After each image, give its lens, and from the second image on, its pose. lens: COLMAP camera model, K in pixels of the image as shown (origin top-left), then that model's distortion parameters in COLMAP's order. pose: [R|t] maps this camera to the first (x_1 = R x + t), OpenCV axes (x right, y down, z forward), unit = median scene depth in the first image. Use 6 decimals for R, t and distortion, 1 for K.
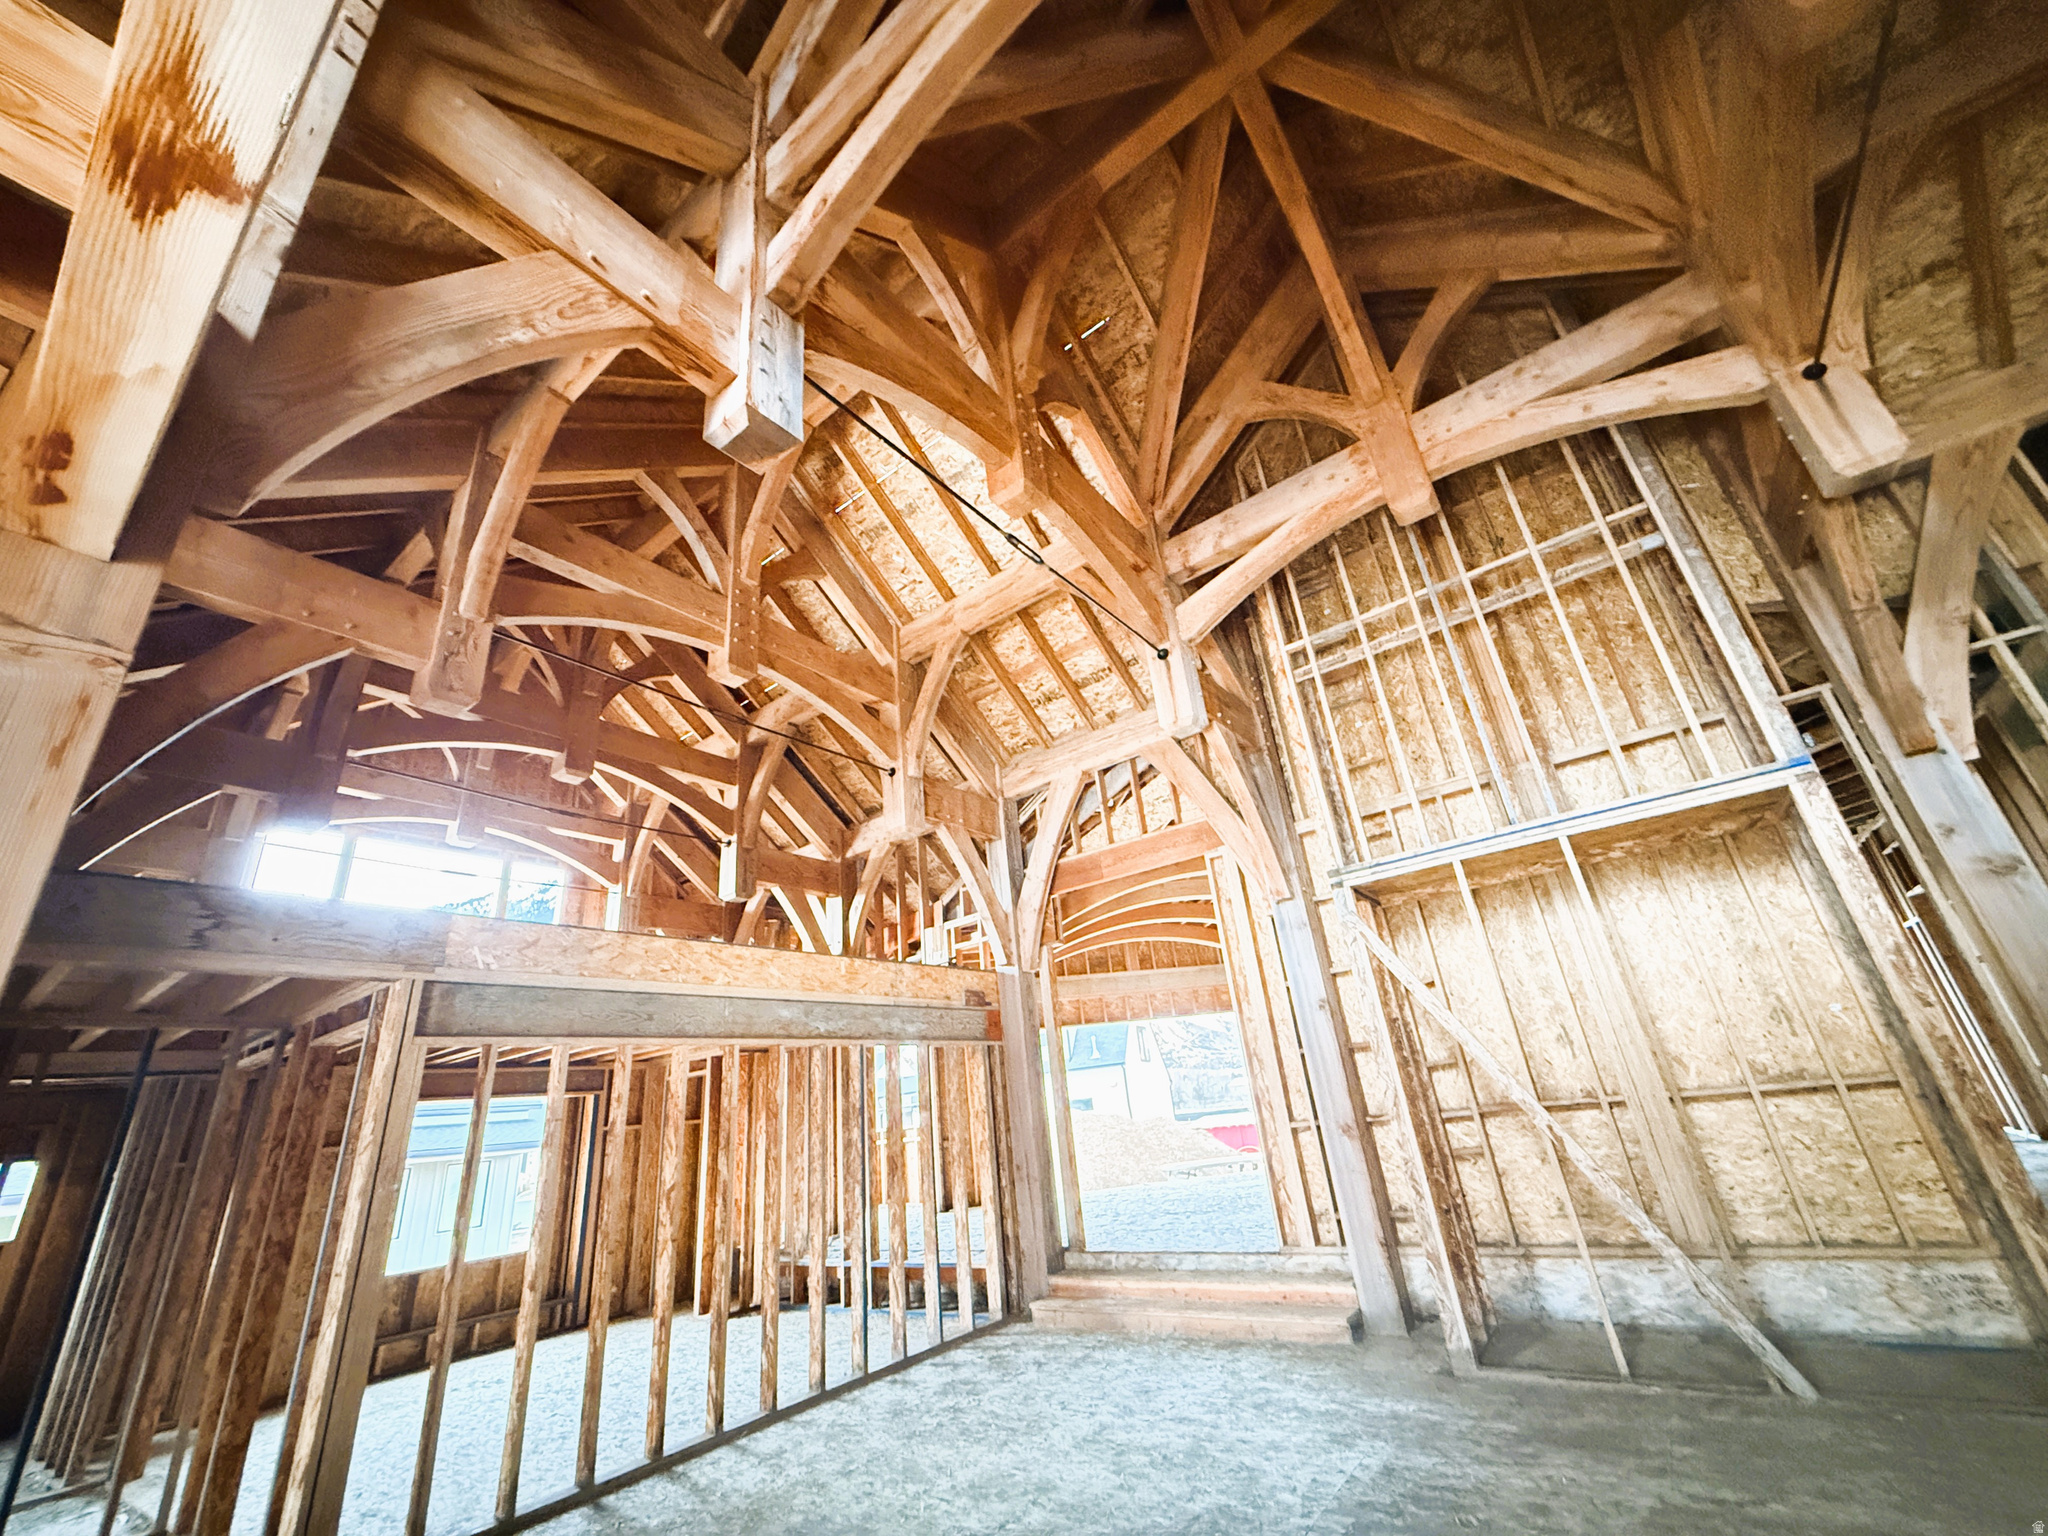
lens RADIAL K [[815.1, 0, 1024.0], [0, 815.1, 768.0], [0, 0, 1]] dist [0.000125, 0.000015]
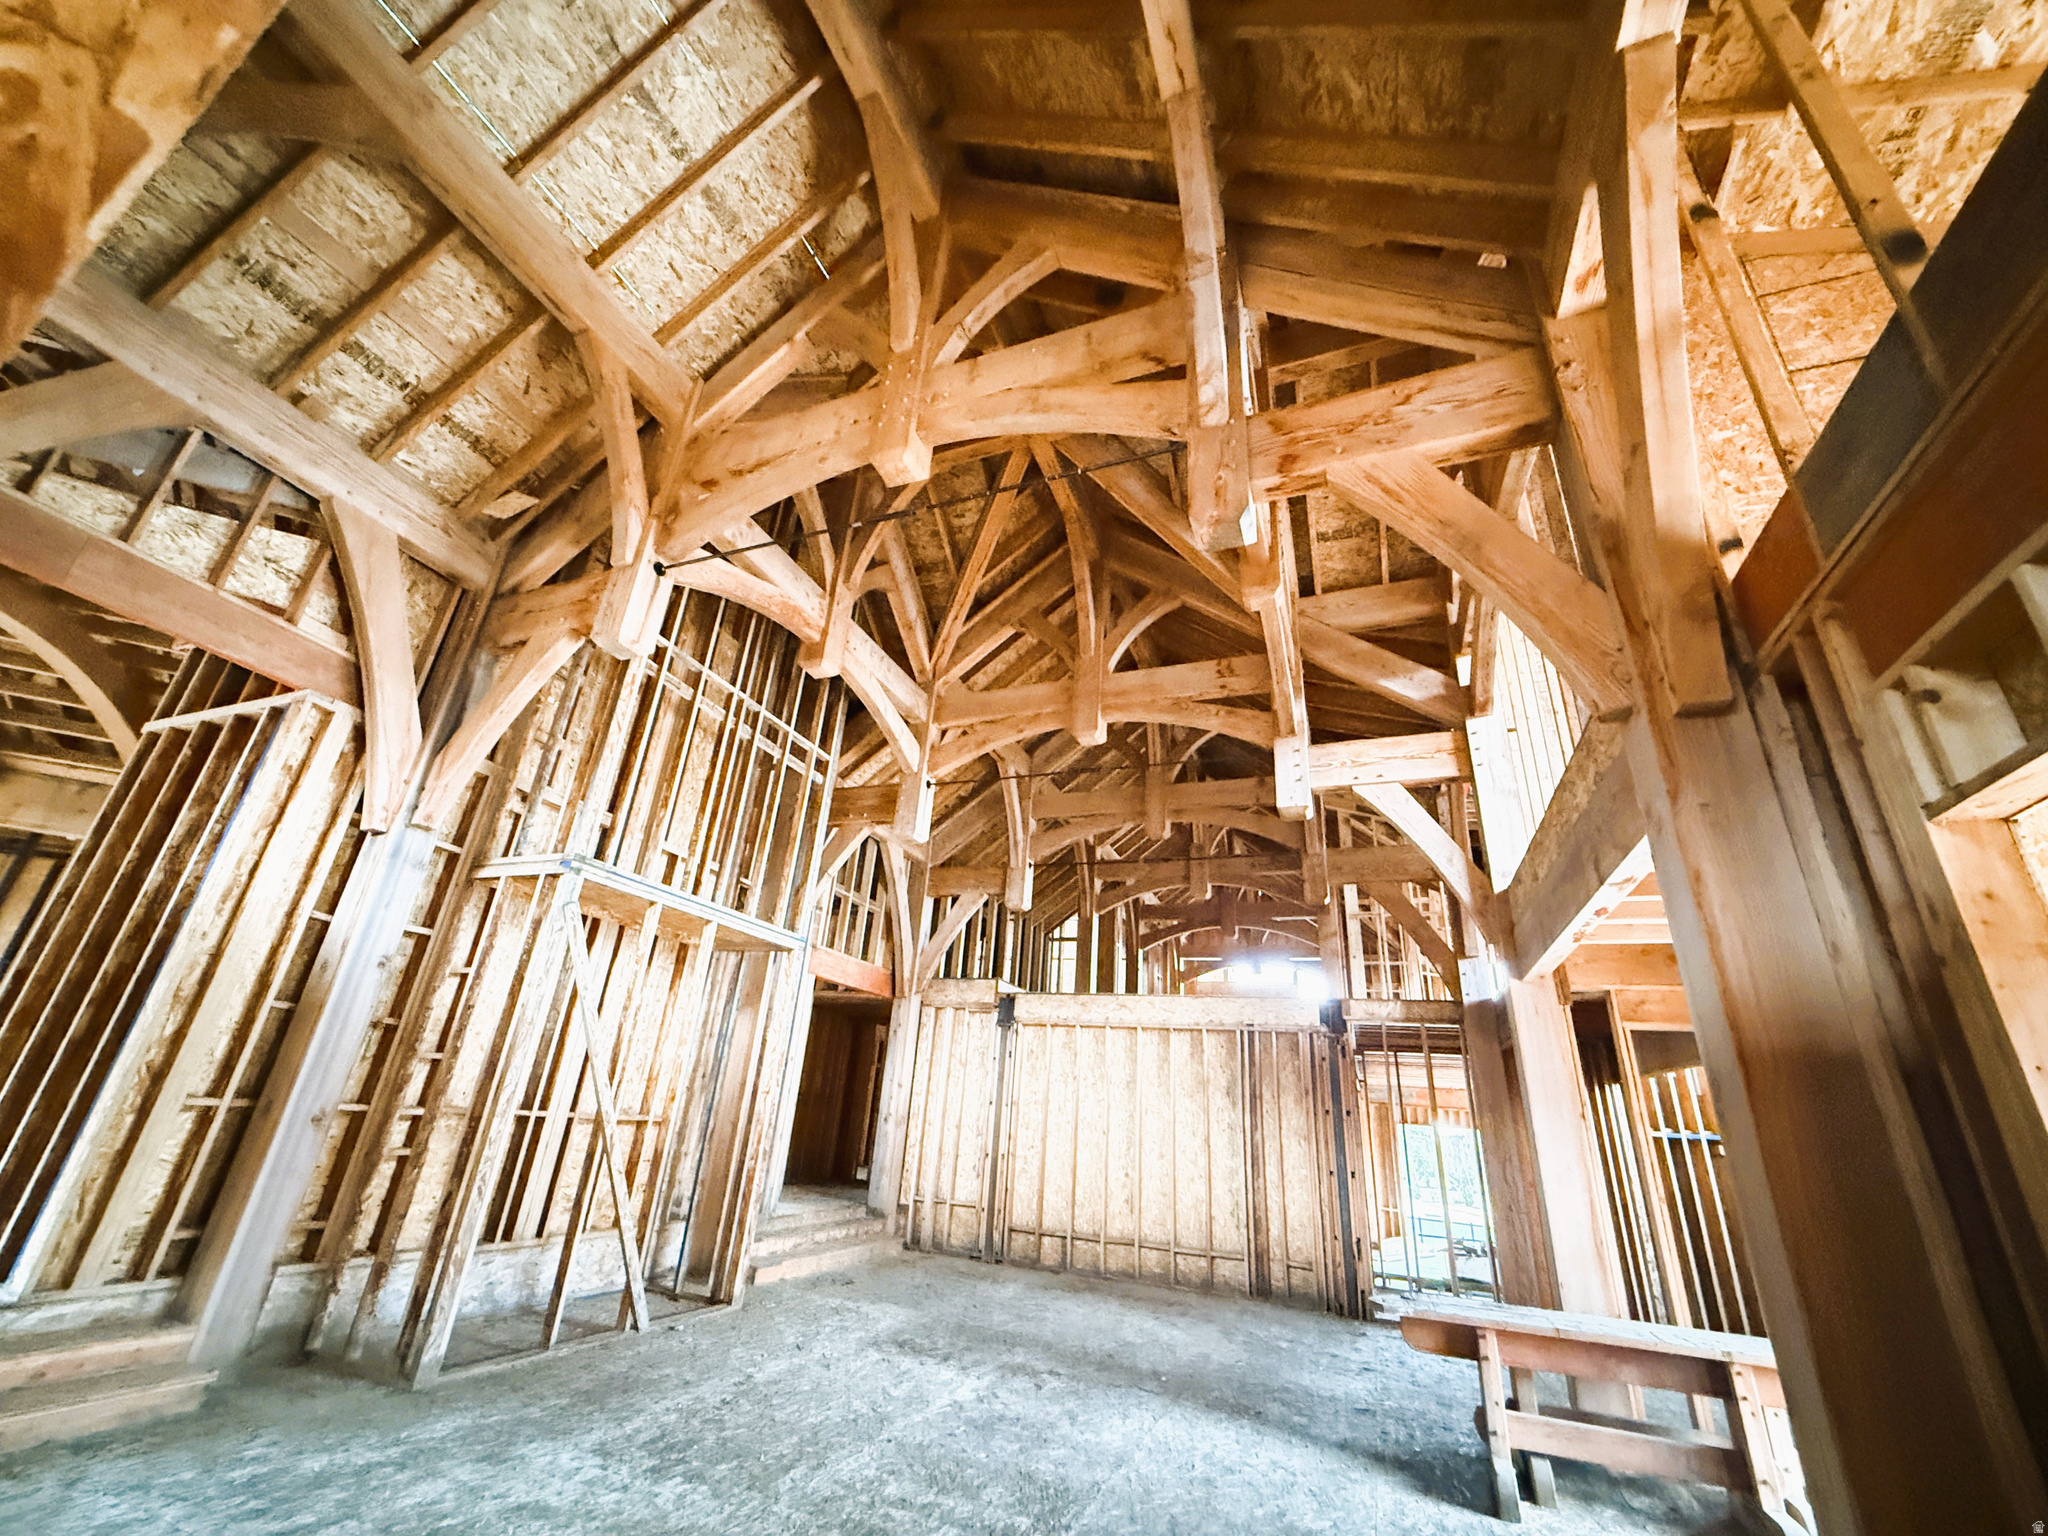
lens RADIAL K [[815.1, 0, 1024.0], [0, 815.1, 768.0], [0, 0, 1]] dist [0.000125, 0.000015]
pose [[-0.275485, 0.451954, 0.848437, -0.453910], [-0.417019, 0.739032, -0.529081, 0.246514], [-0.866143, -0.499568, -0.015119, 0.434483]]
